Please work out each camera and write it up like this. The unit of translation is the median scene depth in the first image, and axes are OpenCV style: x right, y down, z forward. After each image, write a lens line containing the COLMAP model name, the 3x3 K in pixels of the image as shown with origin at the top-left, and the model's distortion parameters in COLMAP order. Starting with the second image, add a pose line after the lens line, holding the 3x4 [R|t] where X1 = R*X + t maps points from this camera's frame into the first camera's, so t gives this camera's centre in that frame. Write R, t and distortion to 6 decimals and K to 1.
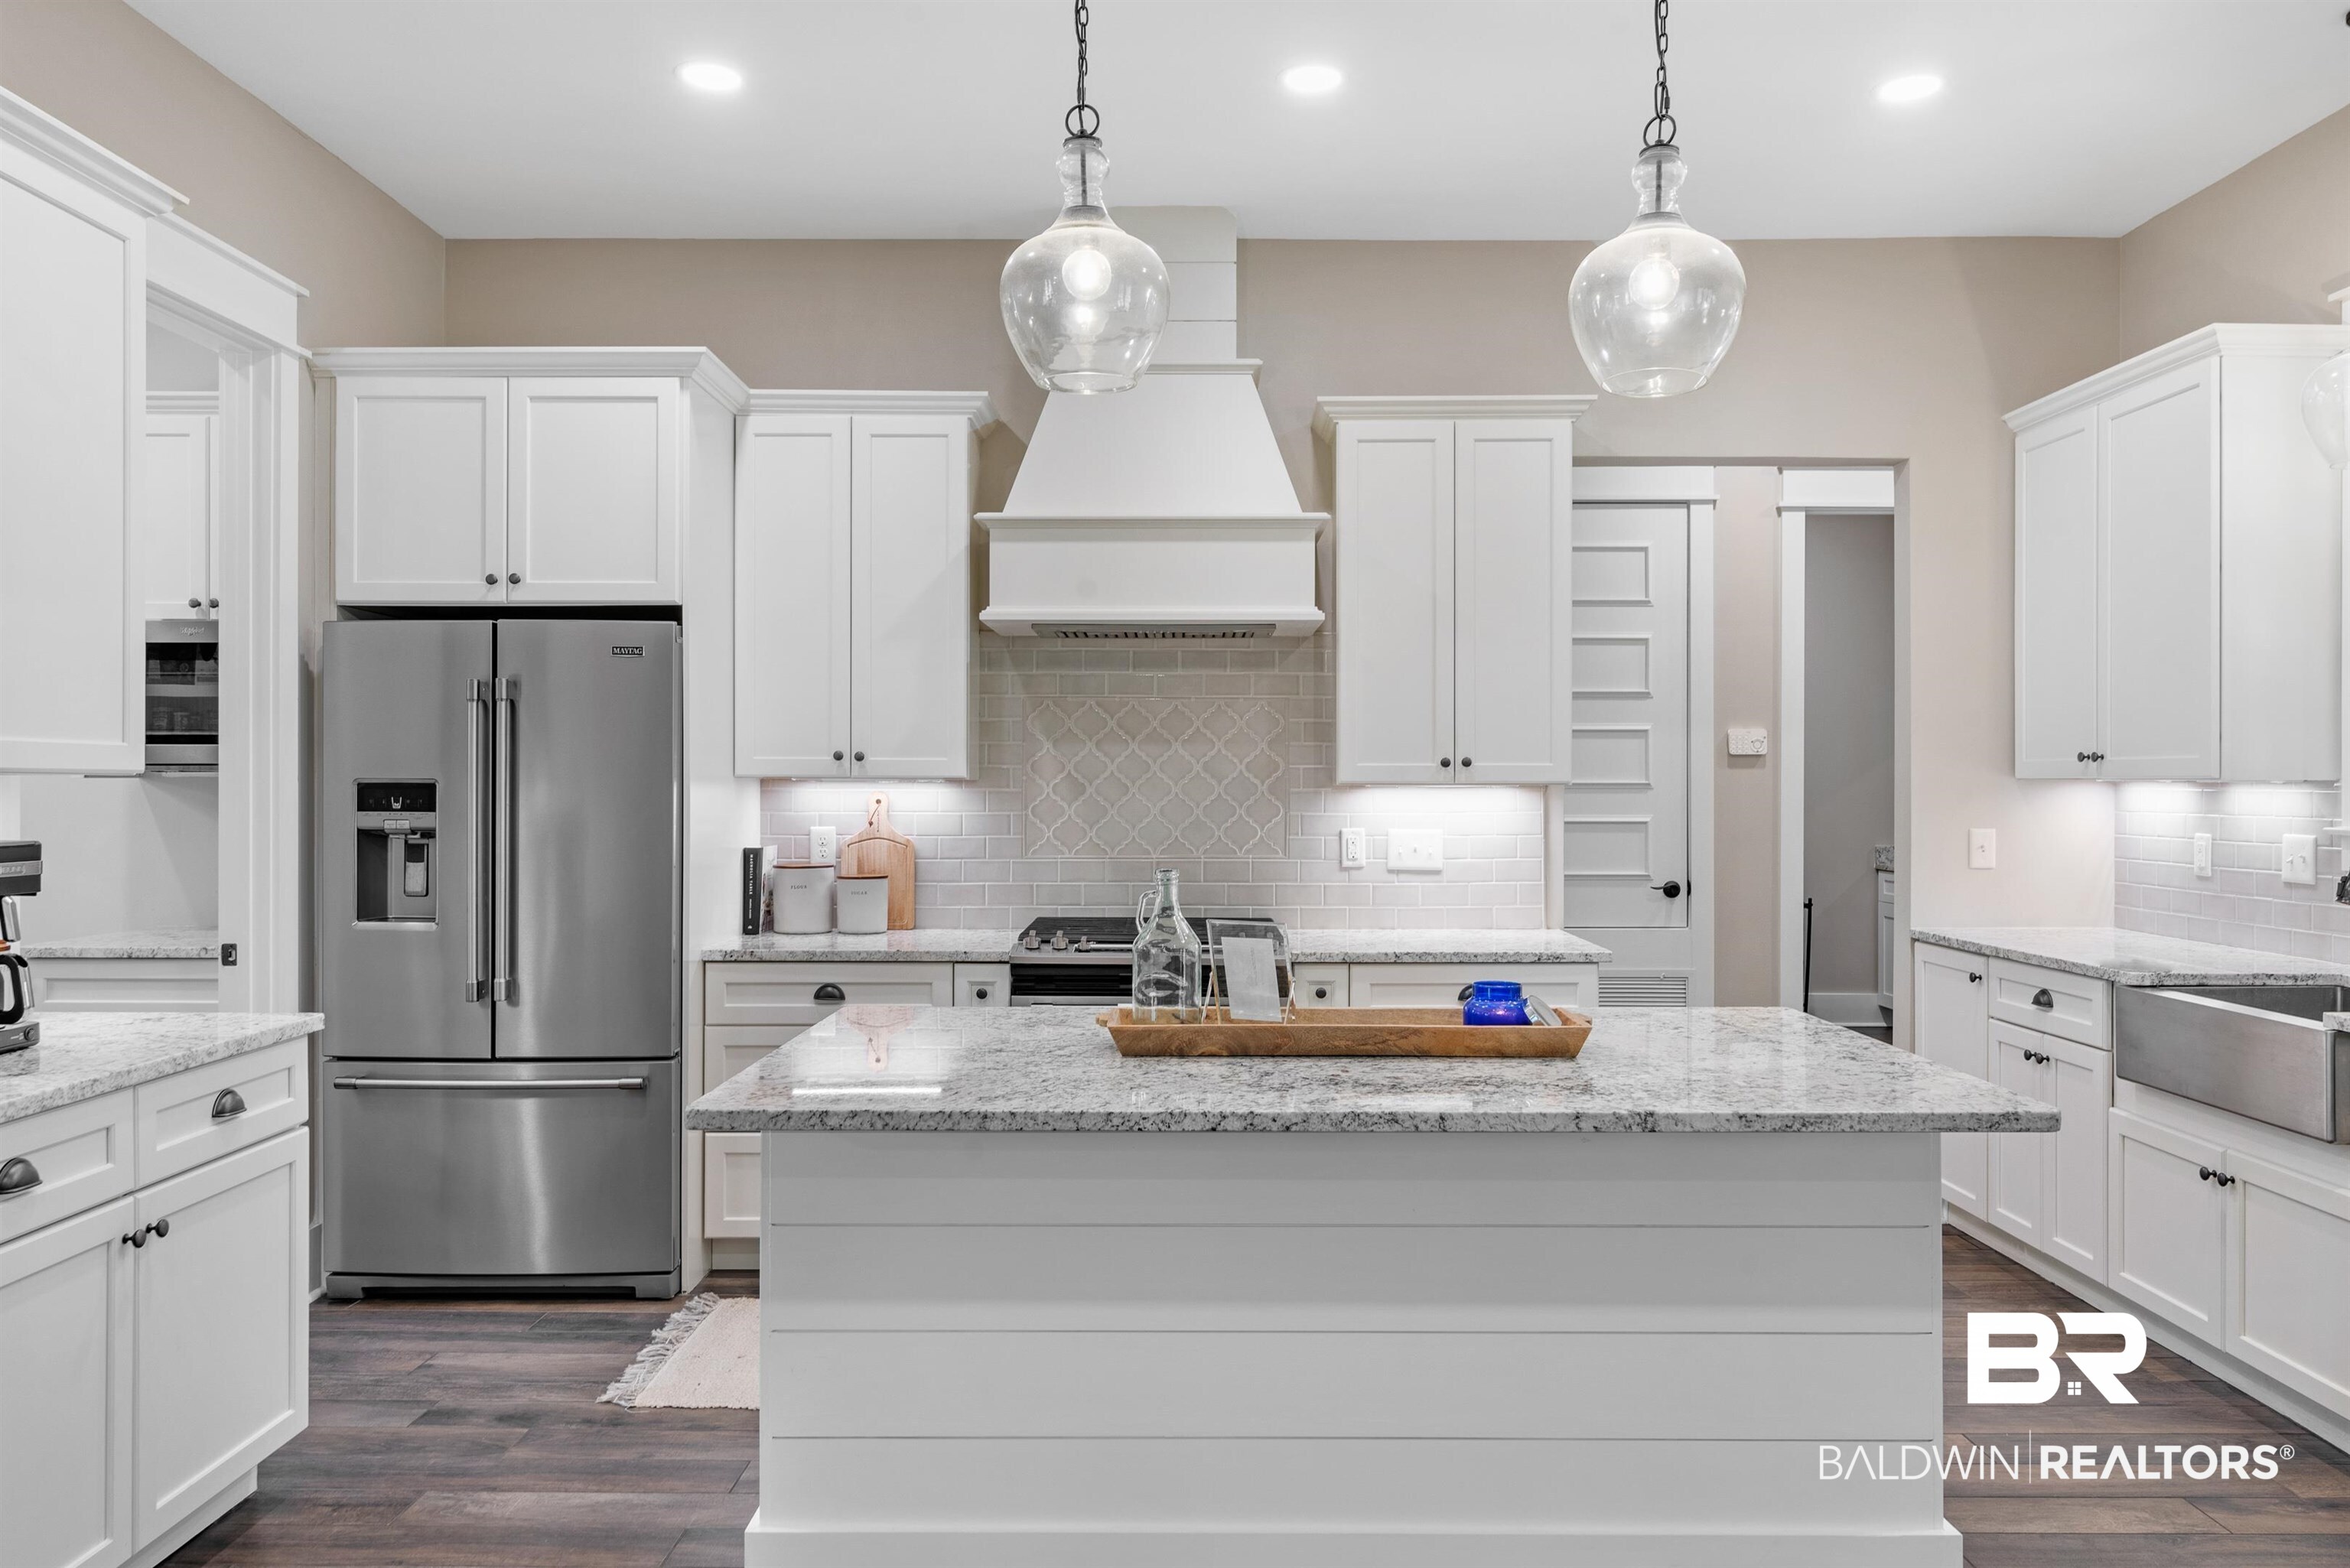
lens RADIAL K [[1651.7, 0, 1175.0], [0, 1651.7, 784.0], [0, 0, 1]] dist [0.001568, 0.001747]
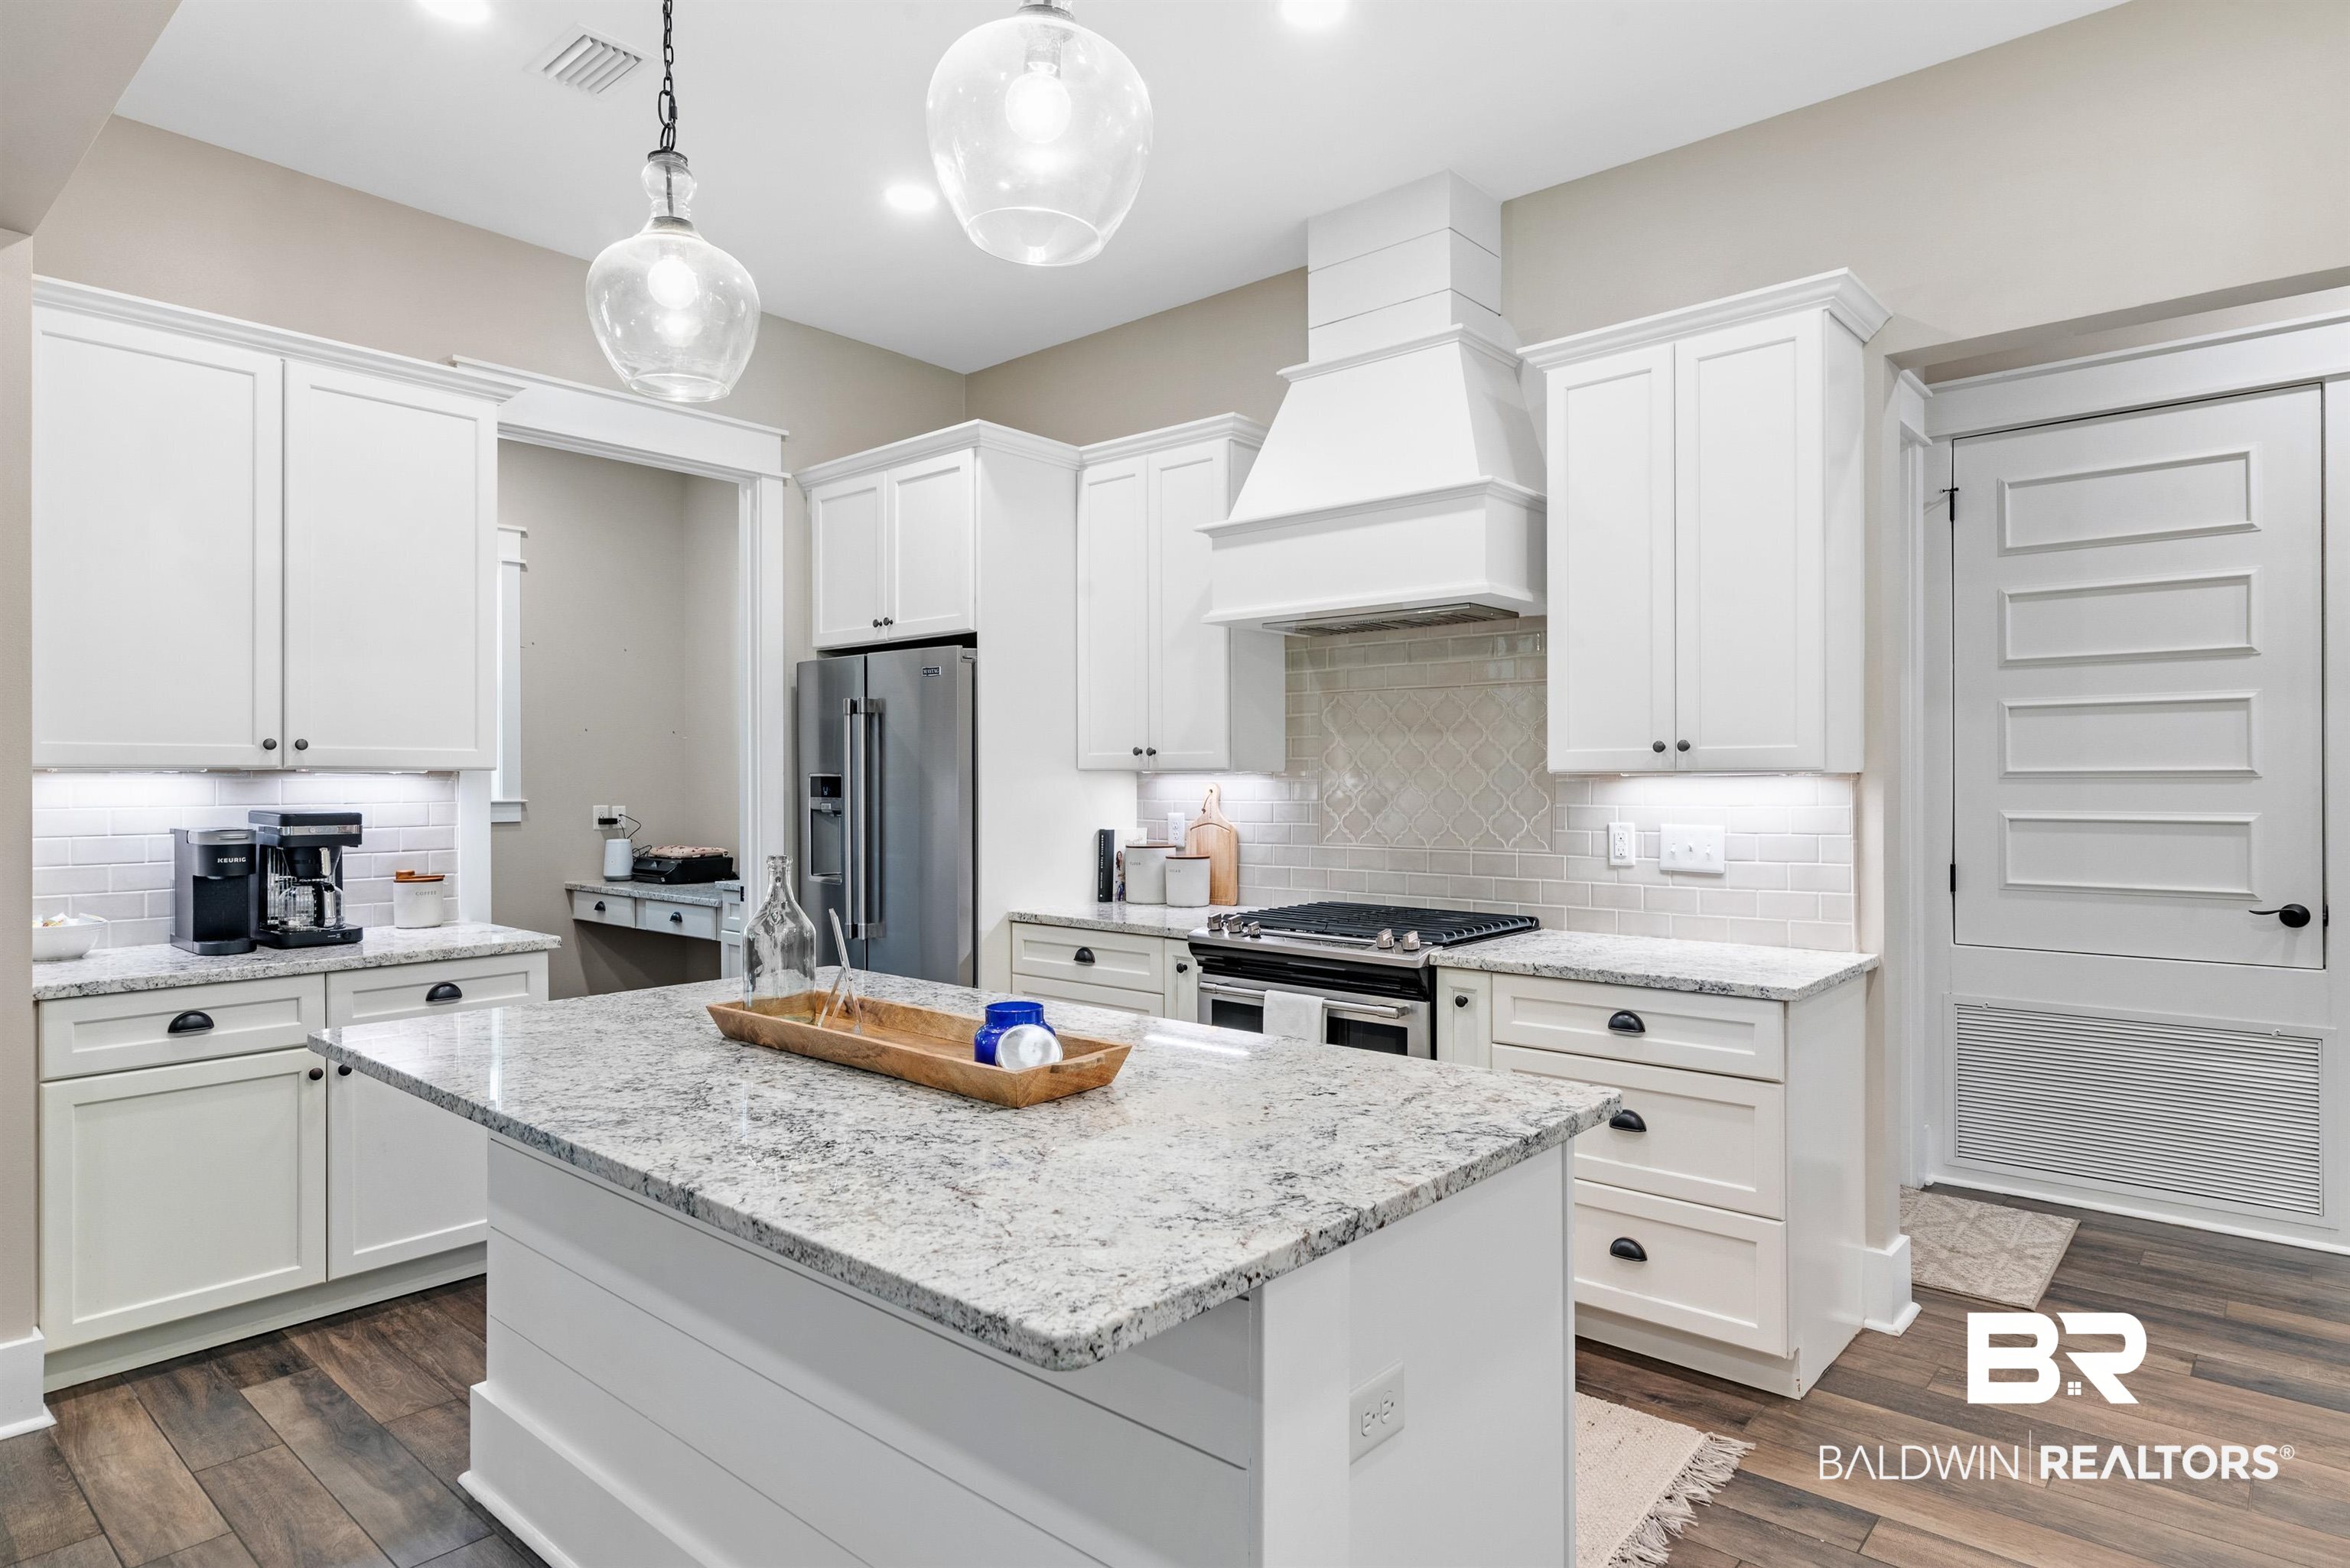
lens RADIAL K [[1298.3, 0, 1187.1], [0, 1298.3, 774.5], [0, 0, 1]] dist [0.003265, 0.001110]
pose [[0.757866, -0.005789, -0.652385, 0.413909], [0.003309, 0.999982, -0.005030, 0.003874], [0.652402, 0.001653, 0.757871, 0.332739]]
